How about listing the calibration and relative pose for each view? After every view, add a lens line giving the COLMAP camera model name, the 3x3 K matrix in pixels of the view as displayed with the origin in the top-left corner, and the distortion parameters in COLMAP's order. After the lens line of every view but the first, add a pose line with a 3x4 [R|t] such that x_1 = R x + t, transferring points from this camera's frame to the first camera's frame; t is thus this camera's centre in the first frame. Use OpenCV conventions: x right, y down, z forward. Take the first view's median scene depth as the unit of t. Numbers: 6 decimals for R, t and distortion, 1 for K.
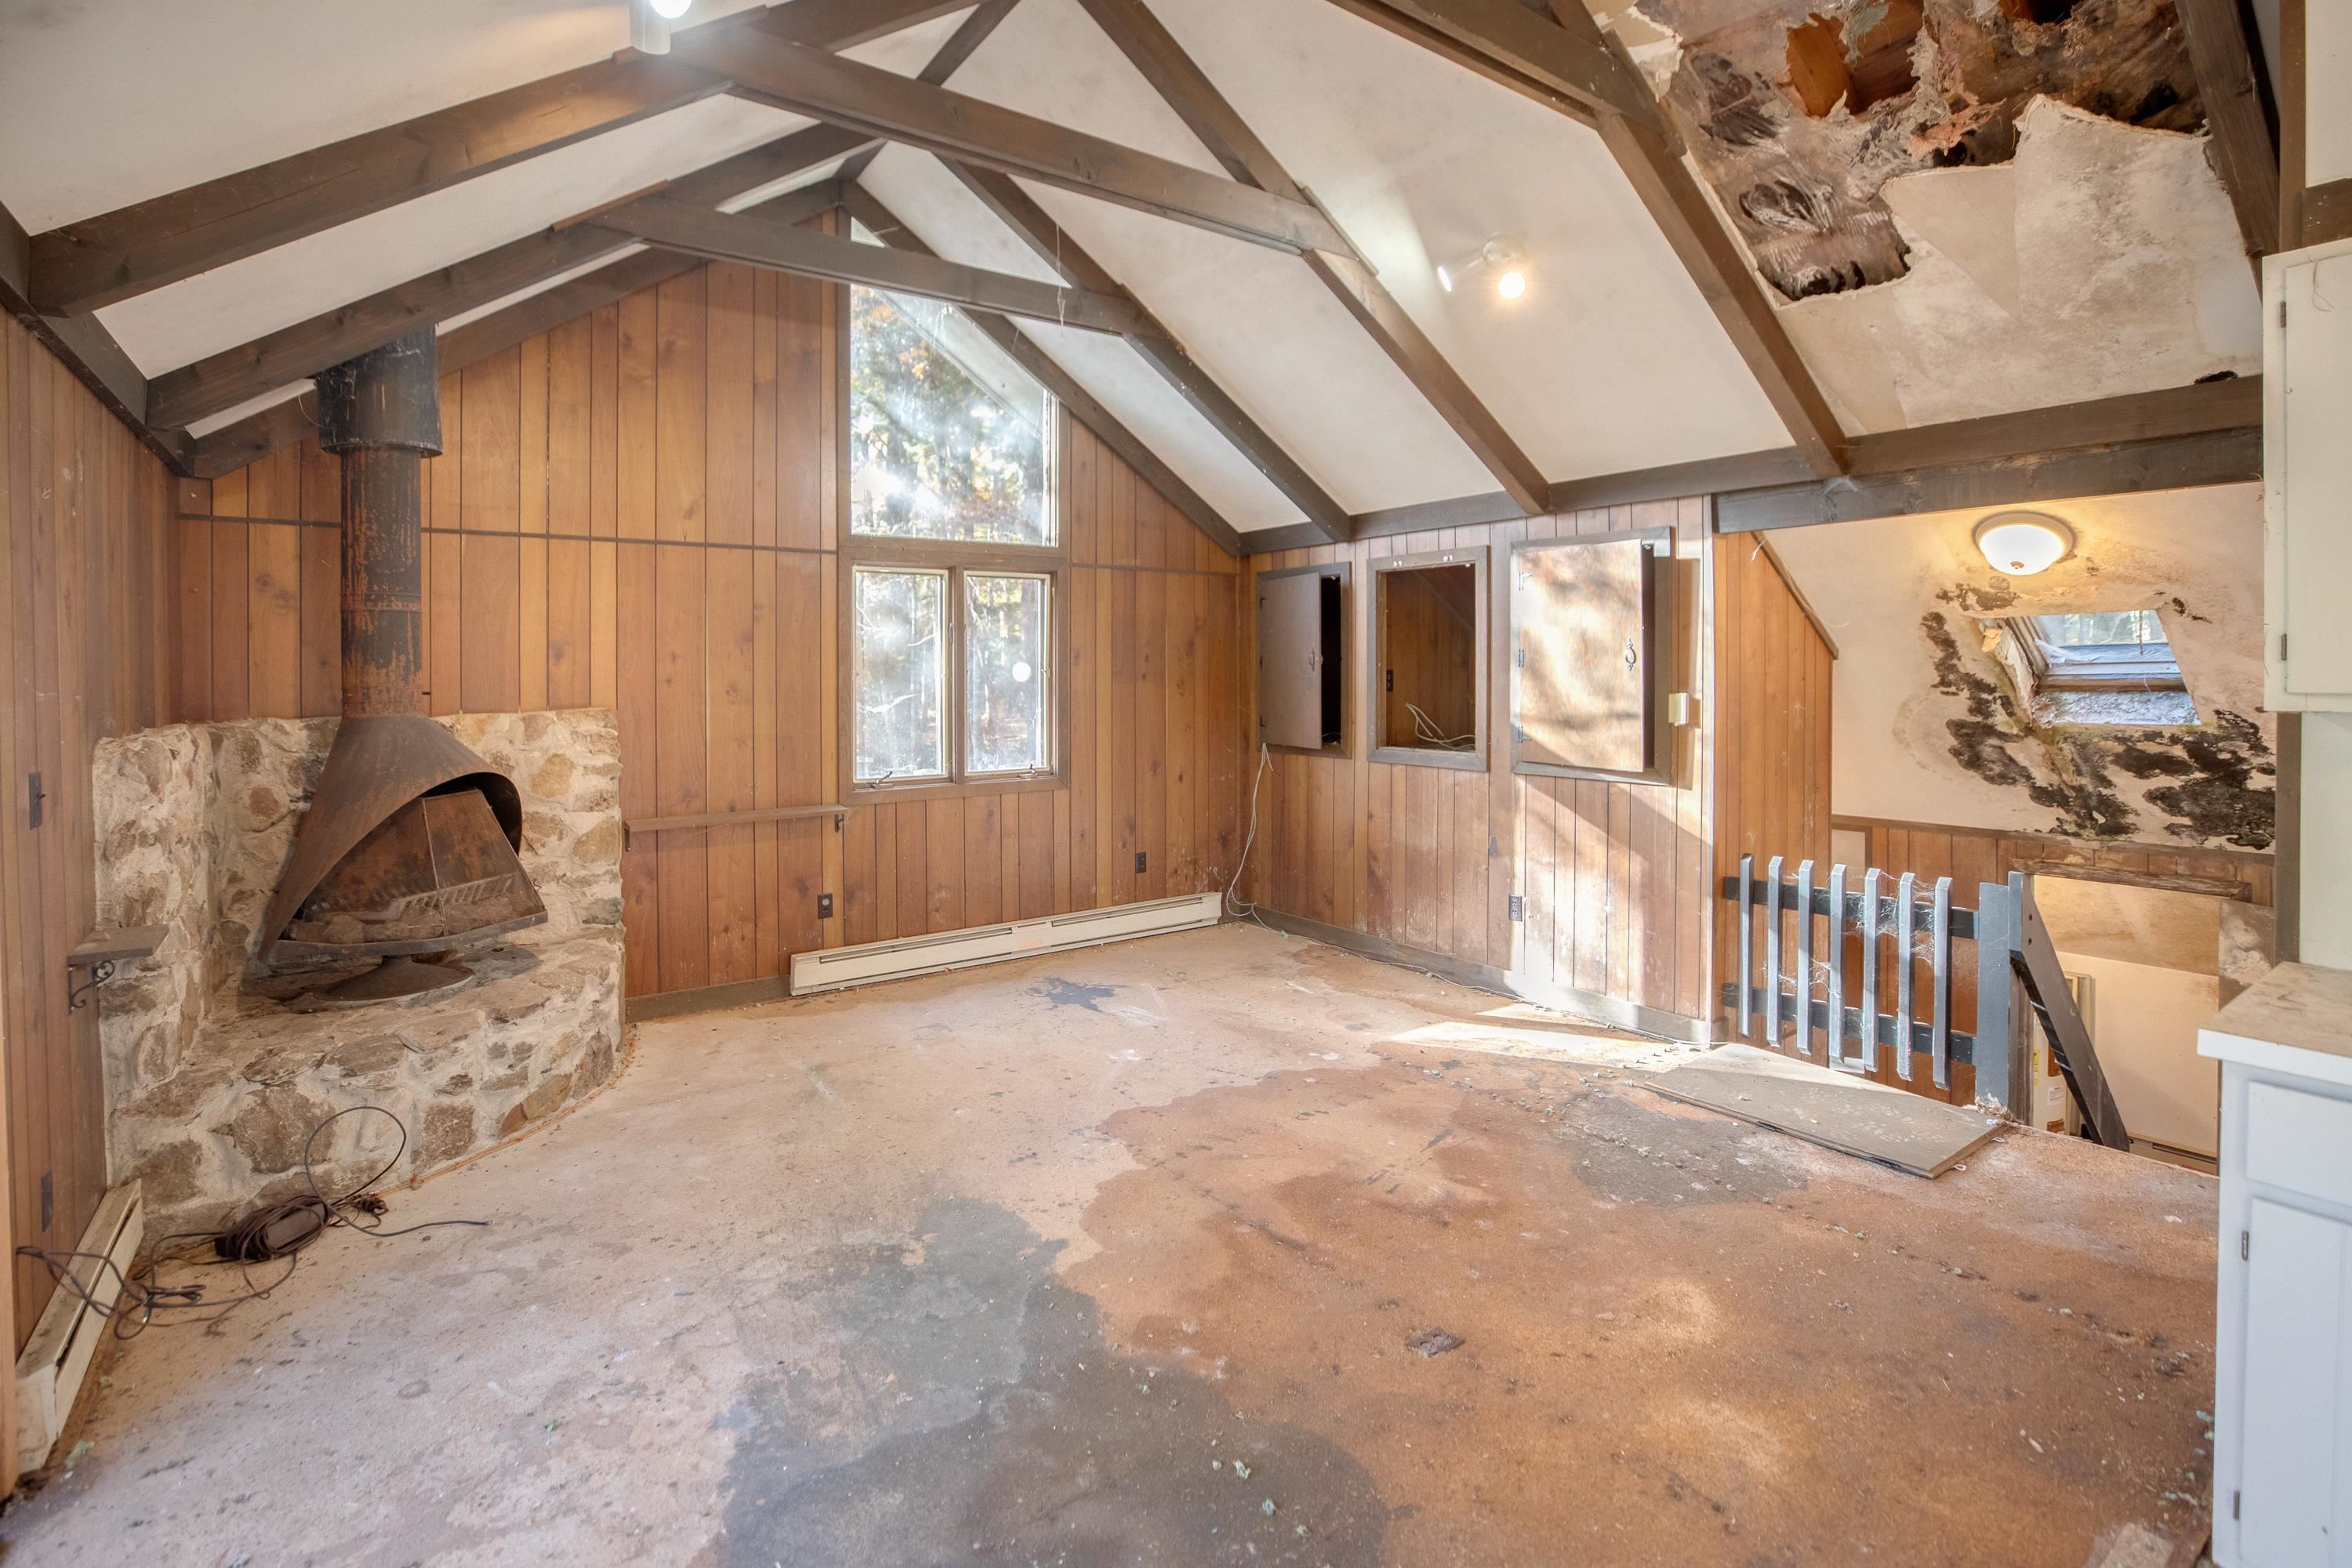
lens RADIAL K [[1114.4, 0, 1178.5], [0, 1114.4, 683.5], [0, 0, 1]] dist [-0.038265, 0.010386]
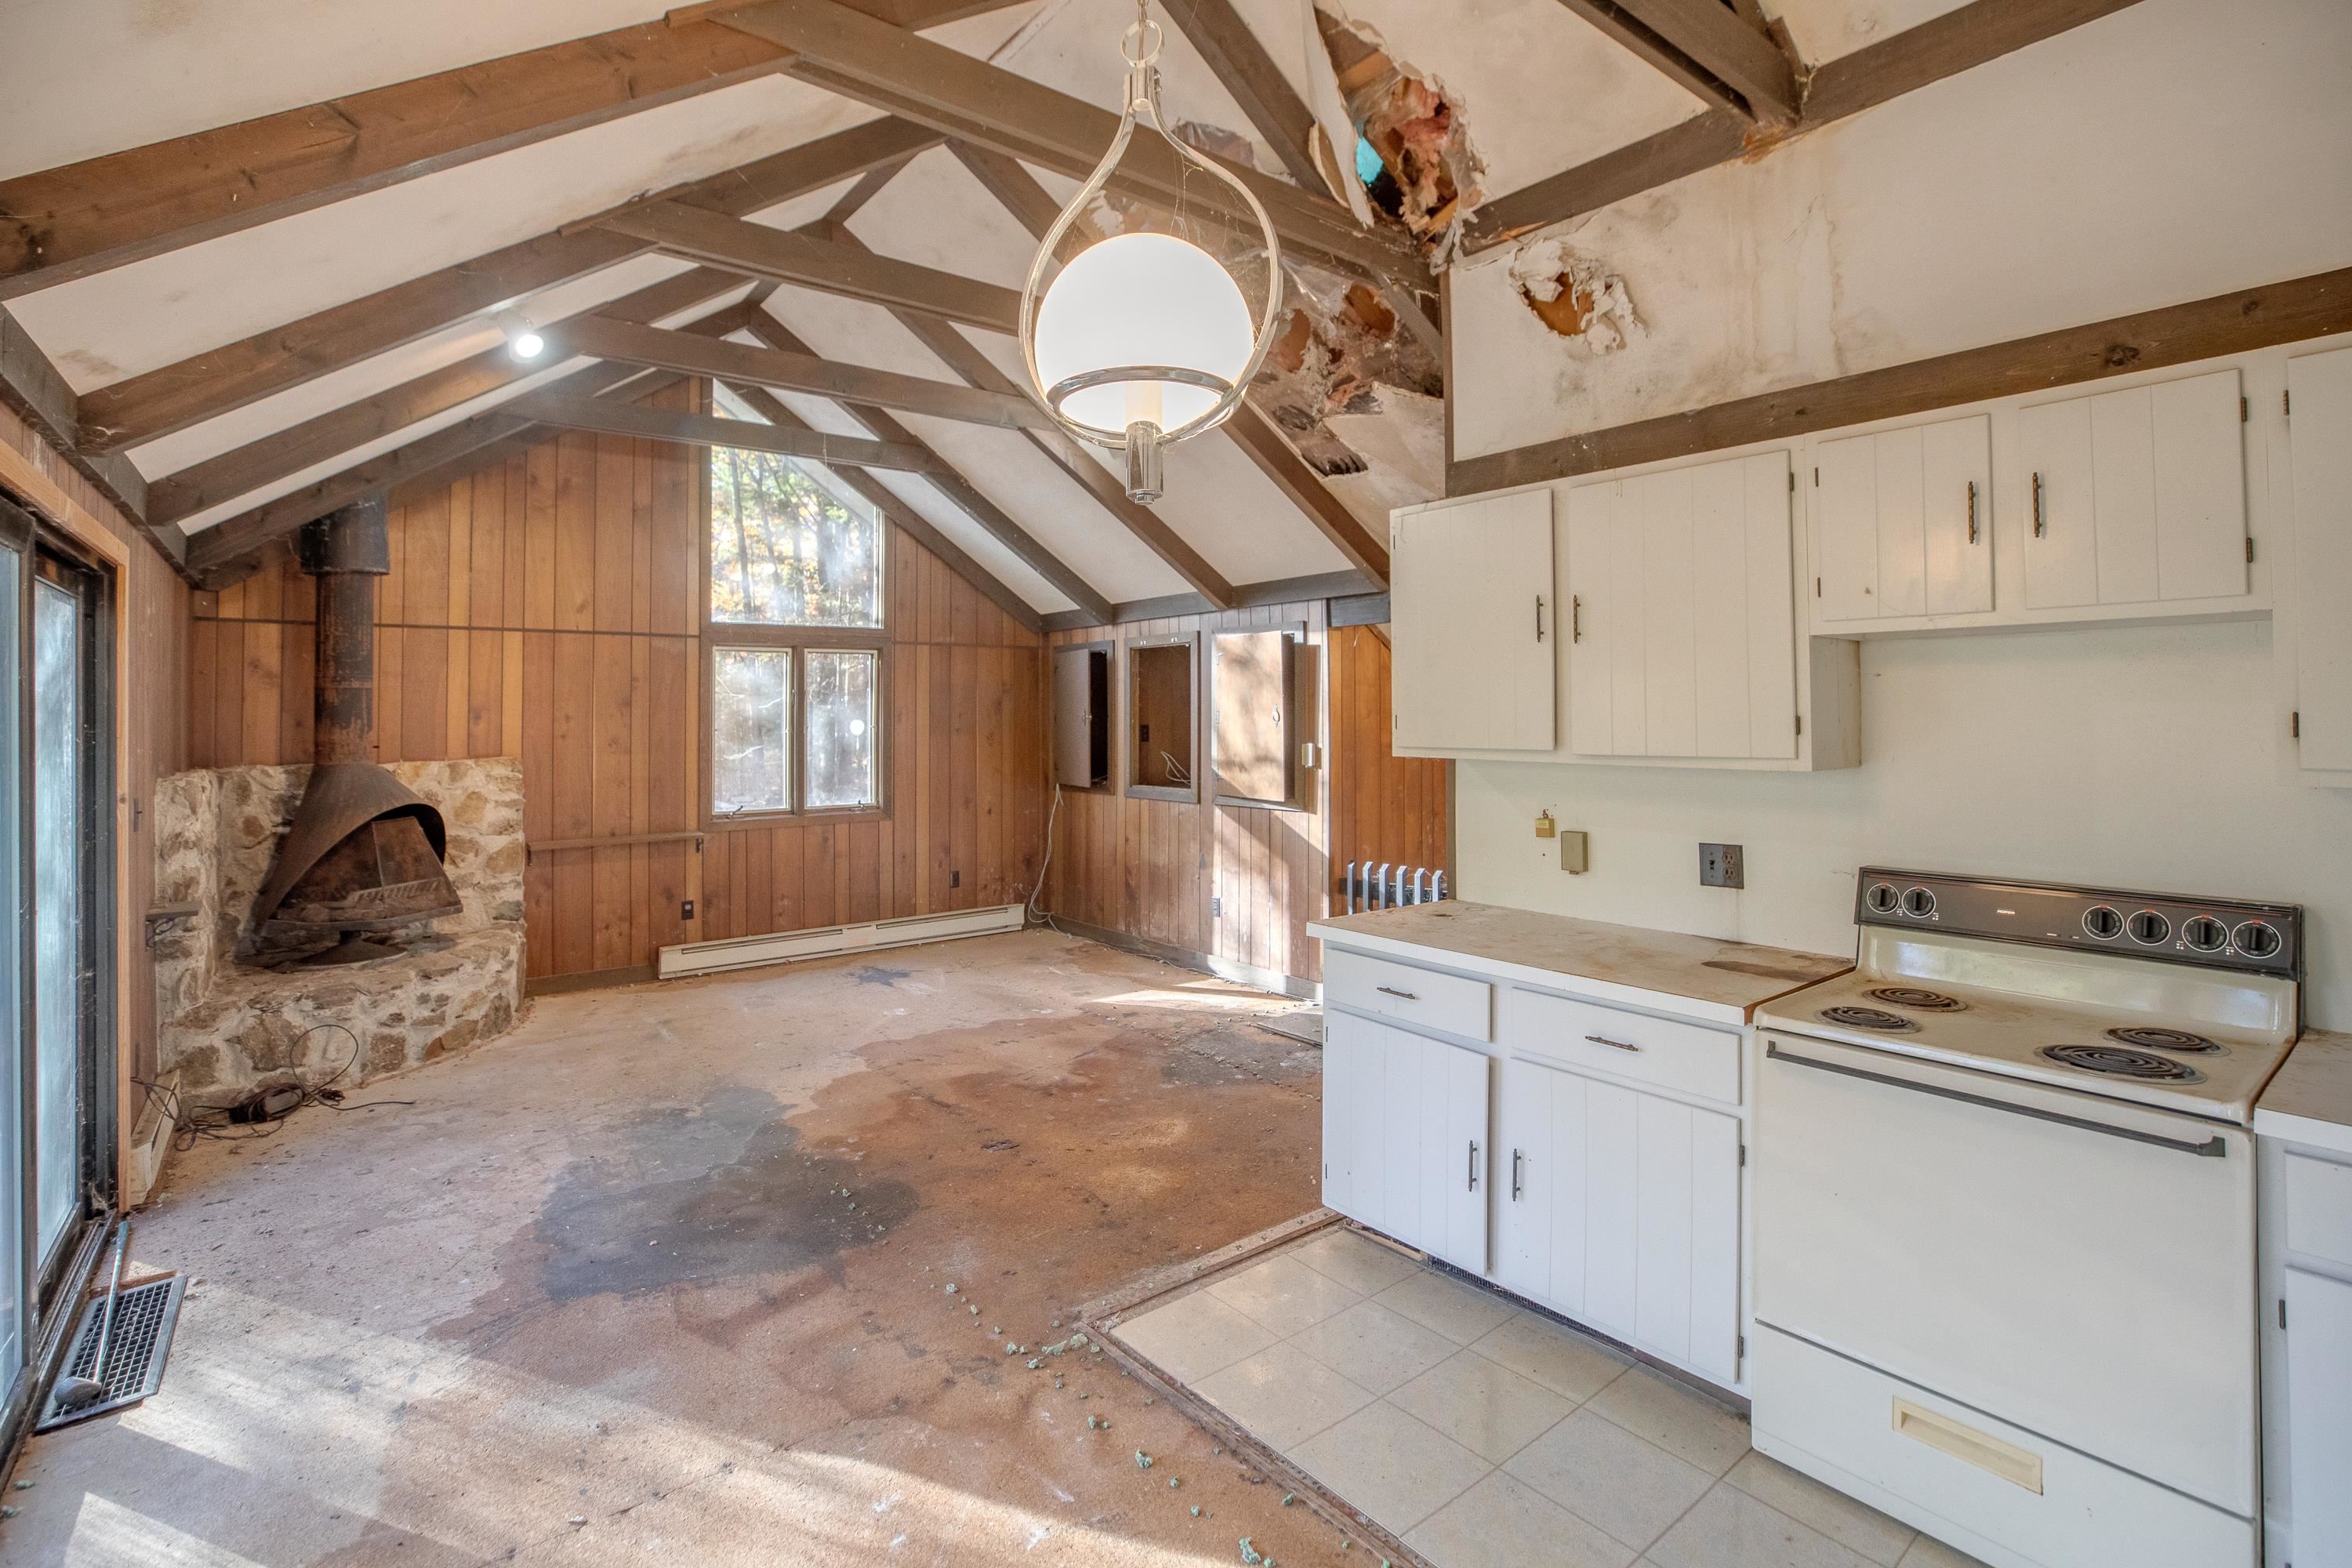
lens RADIAL K [[1114.4, 0, 1179.1], [0, 1114.4, 696.0], [0, 0, 1]] dist [-0.038265, 0.010386]
pose [[0.999269, -0.002140, 0.038172, 0.264471], [0.003261, 0.999564, -0.029339, -0.011079], [-0.038093, 0.029442, 0.998840, -0.404751]]
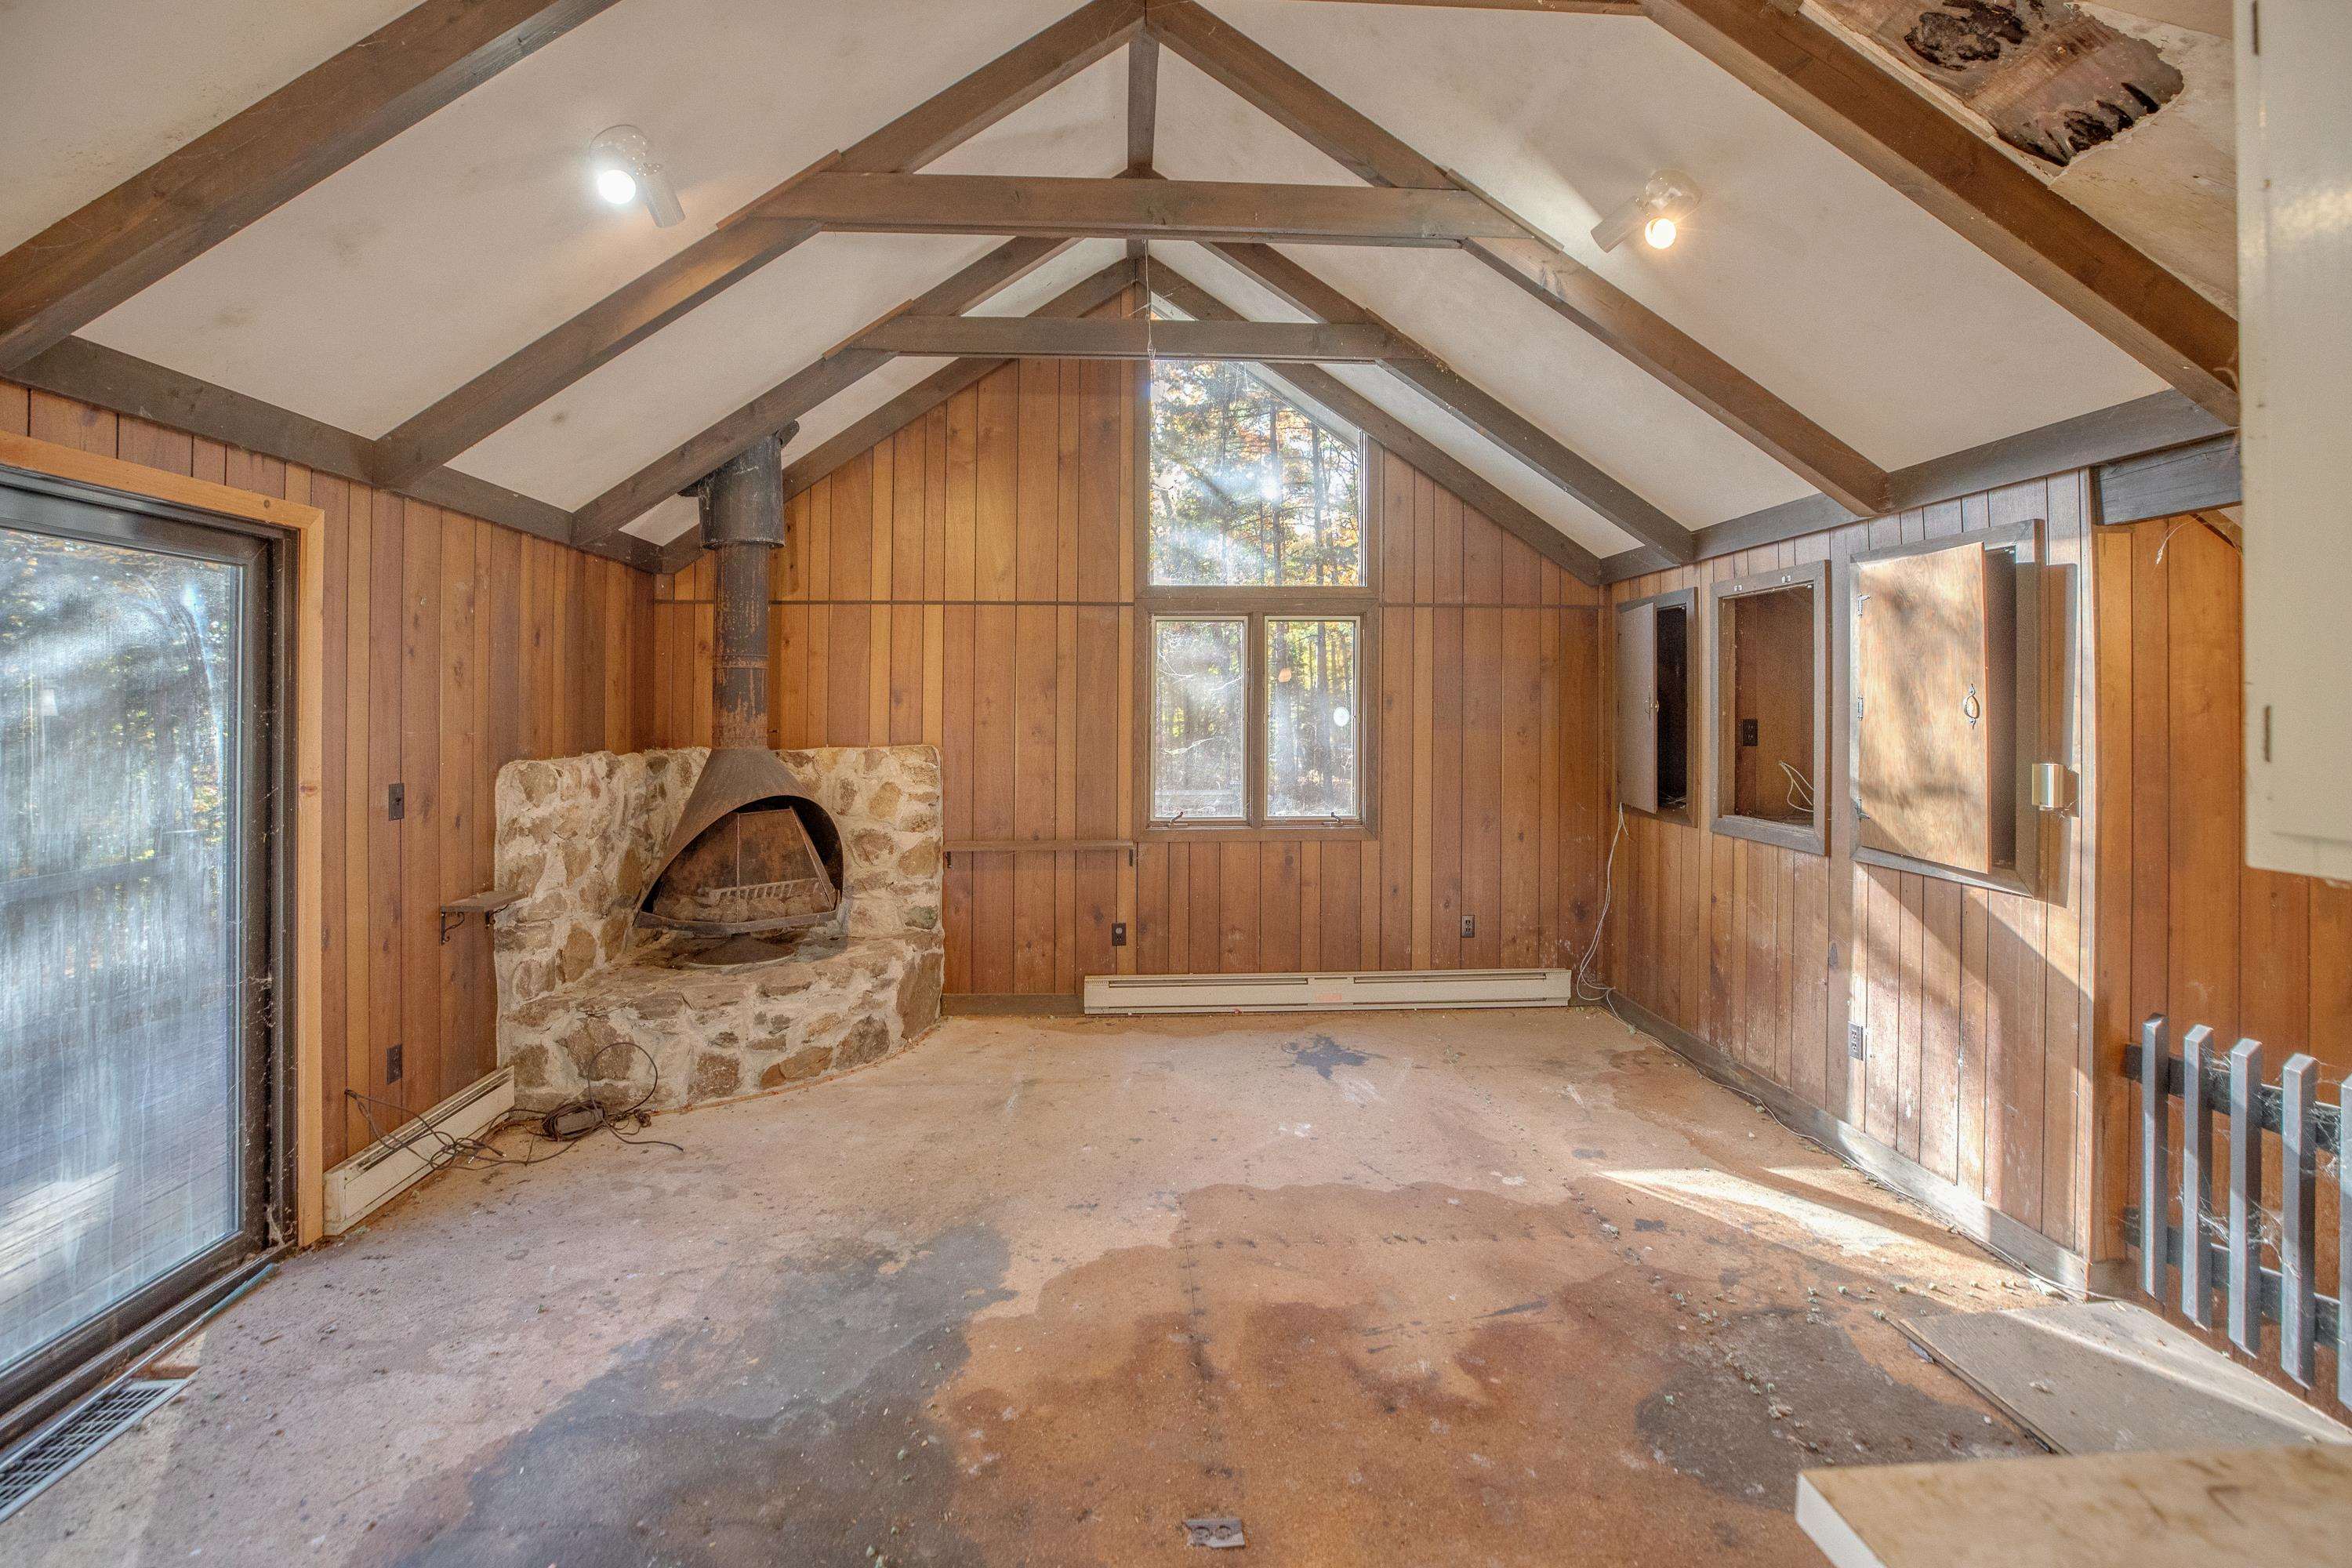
lens RADIAL K [[1114.4, 0, 1180.7], [0, 1114.4, 688.6], [0, 0, 1]] dist [-0.038265, 0.010386]
pose [[0.842531, -0.002045, -0.538643, 0.401670], [-0.011802, 0.999683, -0.022255, -0.016907], [0.538518, 0.025108, 0.842240, 0.159838]]
